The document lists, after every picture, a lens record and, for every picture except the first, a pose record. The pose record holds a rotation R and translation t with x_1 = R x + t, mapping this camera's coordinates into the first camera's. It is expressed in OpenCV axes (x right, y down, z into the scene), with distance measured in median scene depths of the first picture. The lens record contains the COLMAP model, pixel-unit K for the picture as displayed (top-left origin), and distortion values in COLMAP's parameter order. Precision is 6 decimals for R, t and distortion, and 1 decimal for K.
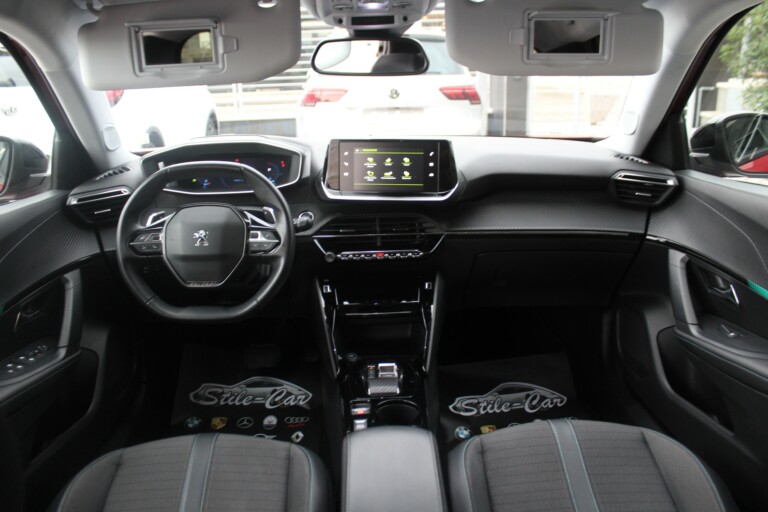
lens RADIAL K [[660.7, 0, 374.9], [0, 660.7, 255.9], [0, 0, 1]] dist [-0.138199, 0.117222]
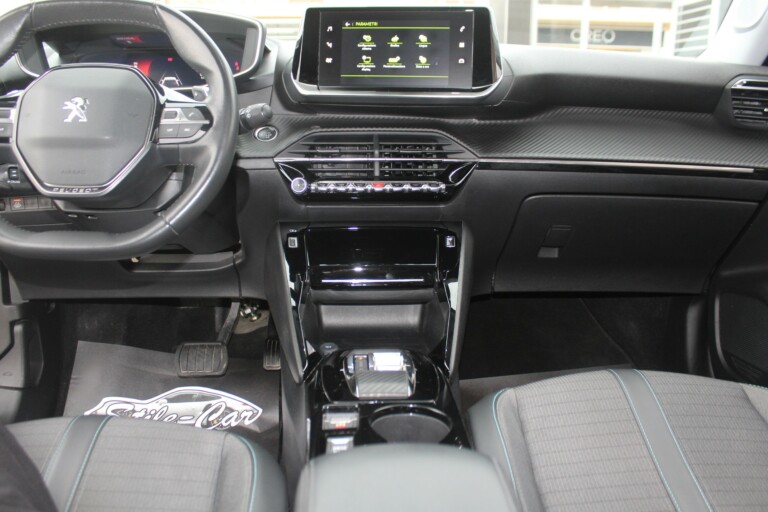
lens RADIAL K [[660.7, 0, 374.9], [0, 660.7, 255.9], [0, 0, 1]] dist [-0.138199, 0.117222]
pose [[0.999139, 0.029207, 0.029449, -0.011940], [-0.026314, 0.995199, -0.094272, 0.128054], [-0.032061, 0.093416, 0.995111, 0.379680]]
